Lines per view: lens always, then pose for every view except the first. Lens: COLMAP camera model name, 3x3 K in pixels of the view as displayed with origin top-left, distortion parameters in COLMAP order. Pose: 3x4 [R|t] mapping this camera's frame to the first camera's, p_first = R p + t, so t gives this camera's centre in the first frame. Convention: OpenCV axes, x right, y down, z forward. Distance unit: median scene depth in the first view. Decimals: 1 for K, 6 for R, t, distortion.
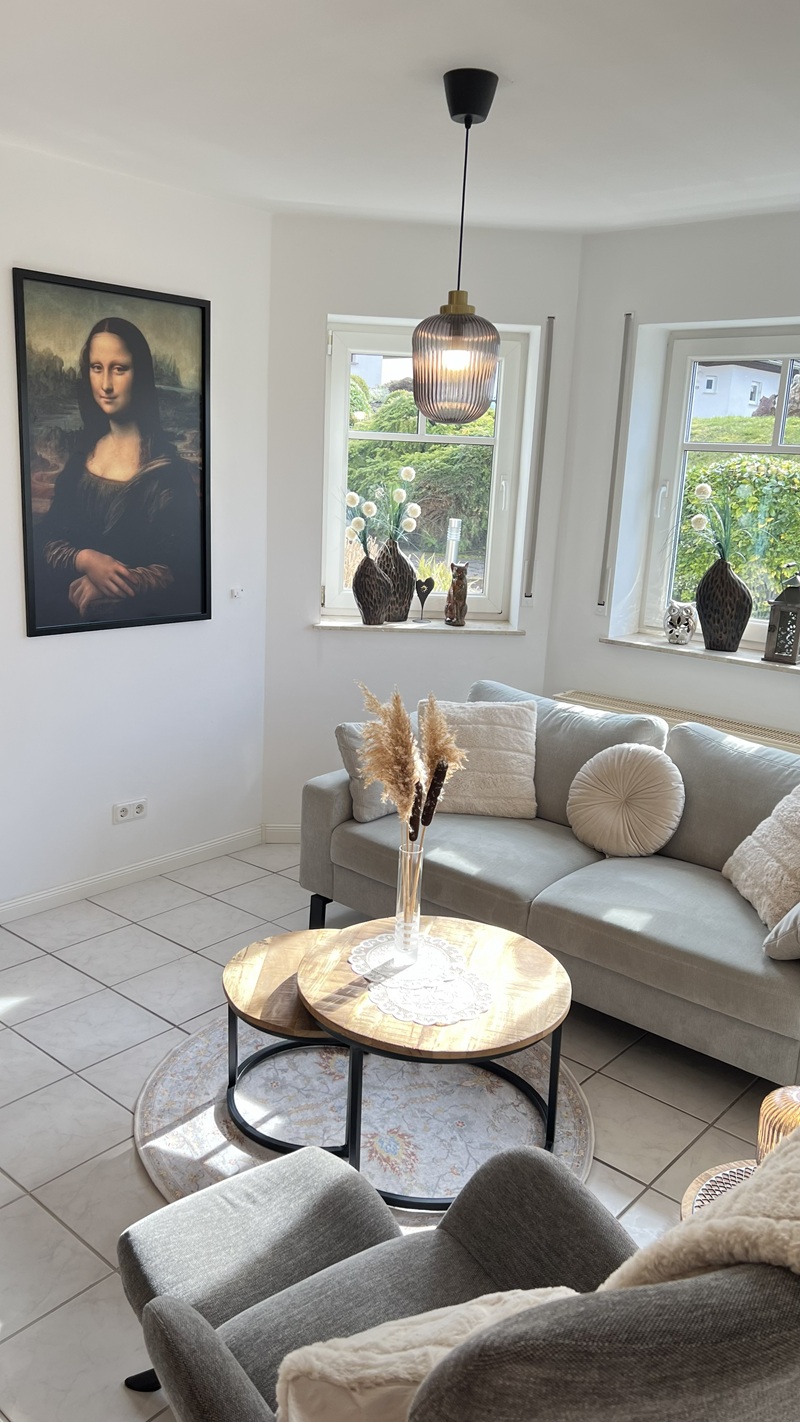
lens RADIAL K [[1068.8, 0, 400.2], [0, 1068.8, 724.1], [0, 0, 1]] dist [0.143299, -0.262804]
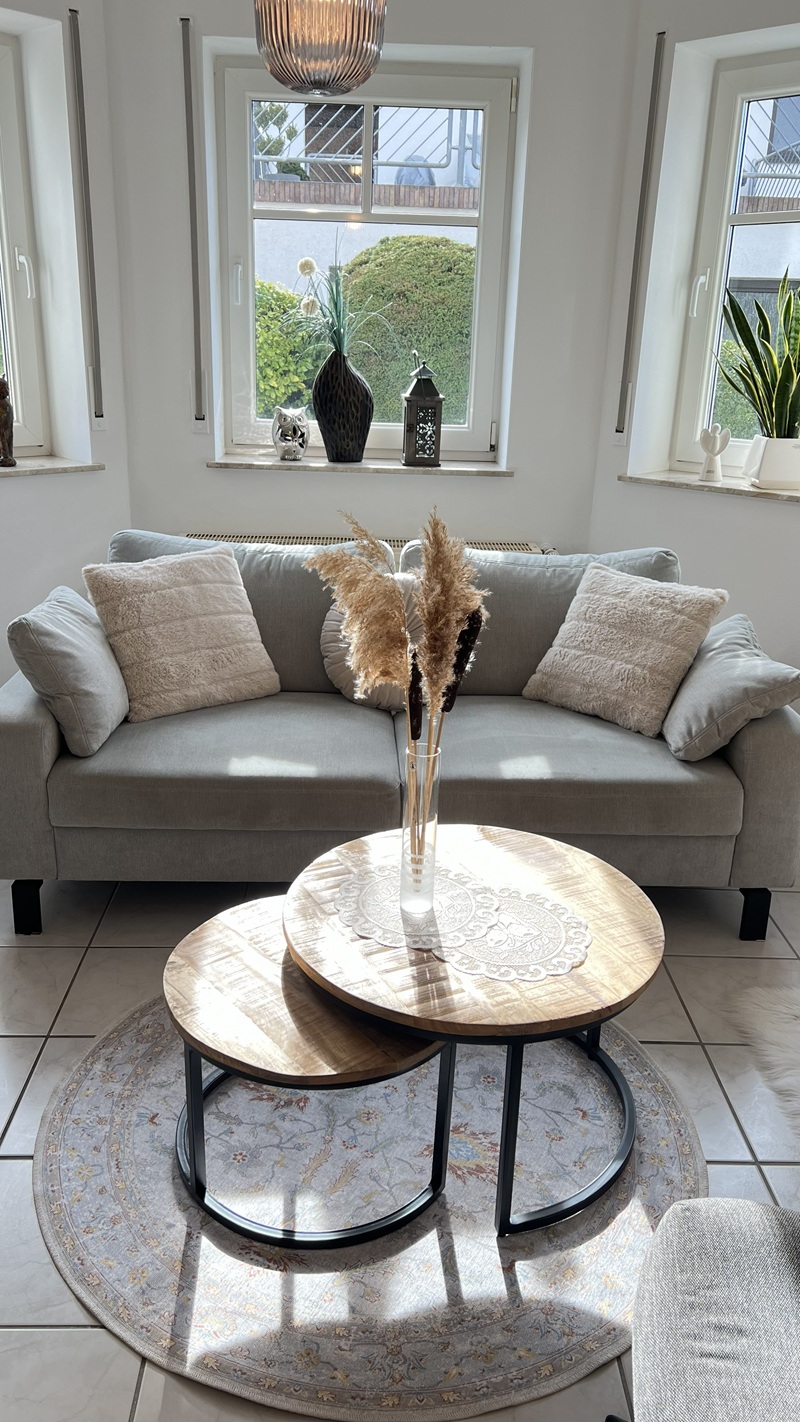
lens RADIAL K [[1071.8, 0, 389.2], [0, 1071.8, 712.1], [0, 0, 1]] dist [0.075024, -0.069321]
pose [[0.741891, -0.244833, 0.624223, -0.320900], [0.169291, 0.969187, 0.178931, -0.025587], [-0.648798, -0.027072, 0.760479, 0.367381]]
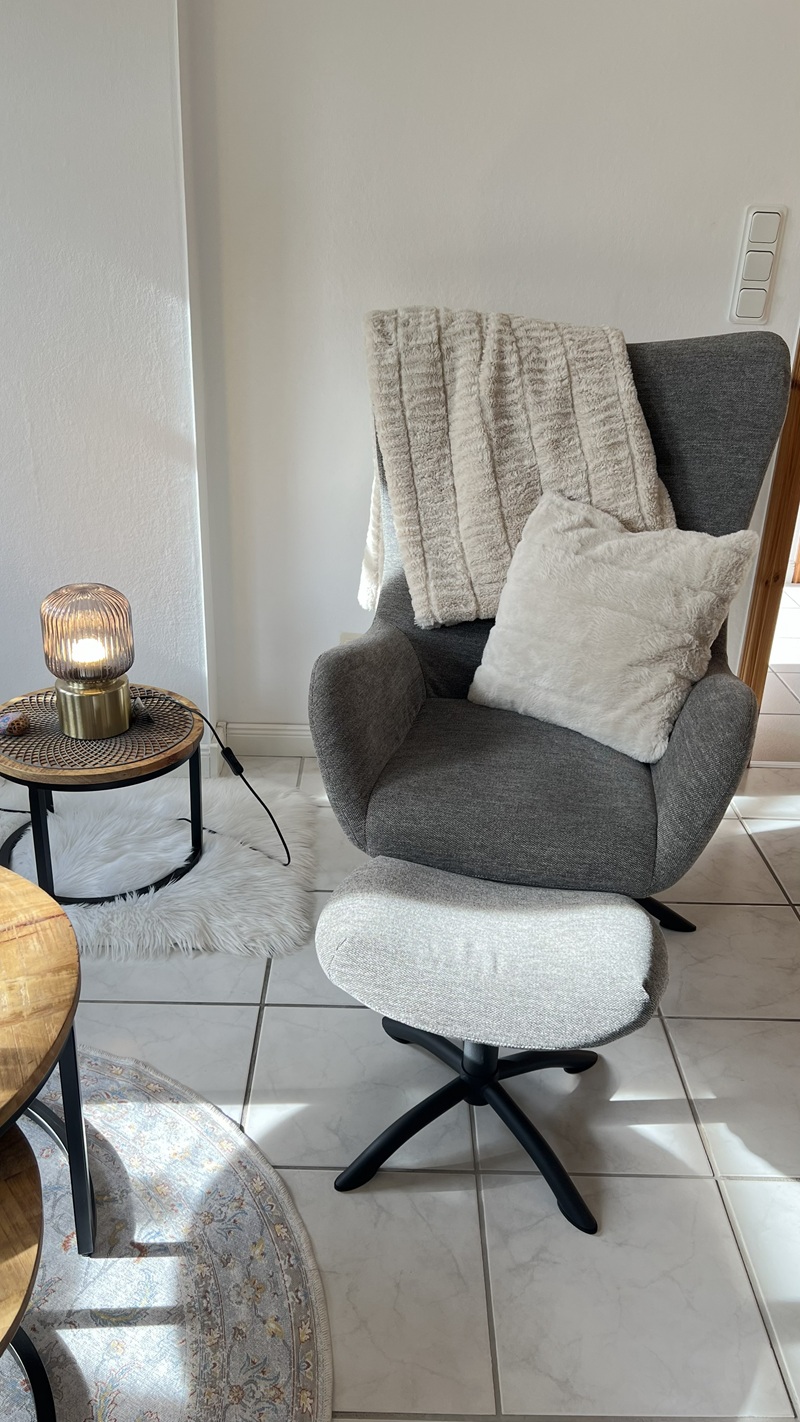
lens RADIAL K [[1071.8, 0, 389.2], [0, 1071.8, 712.1], [0, 0, 1]] dist [0.075024, -0.069321]
pose [[-0.644617, -0.391035, 0.656932, -0.284382], [0.125138, 0.793731, 0.595257, -0.071603], [-0.754194, 0.465920, -0.462720, 0.709799]]
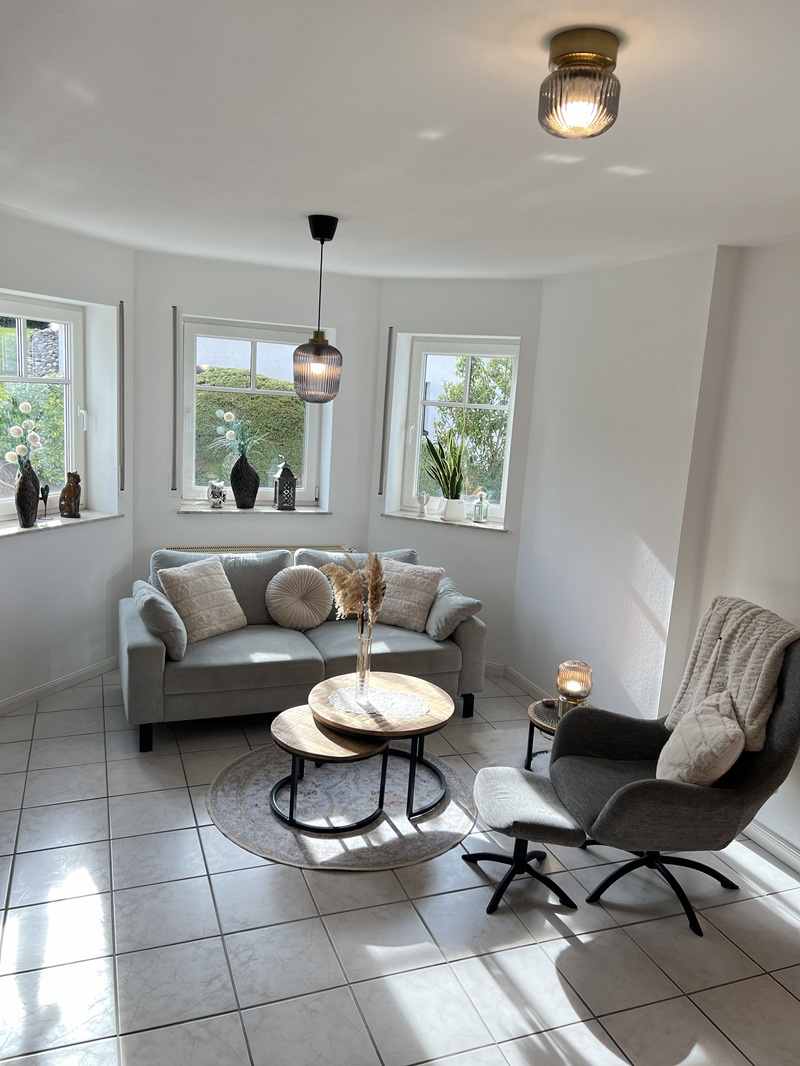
lens RADIAL K [[801.5, 0, 400.0], [0, 801.5, 533.0], [0, 0, 1]] dist [0.154565, -0.001759]
pose [[0.474774, -0.173534, 0.862830, -0.828223], [0.173487, 0.979586, 0.101555, -0.138468], [-0.862839, 0.101474, 0.495188, 0.189257]]
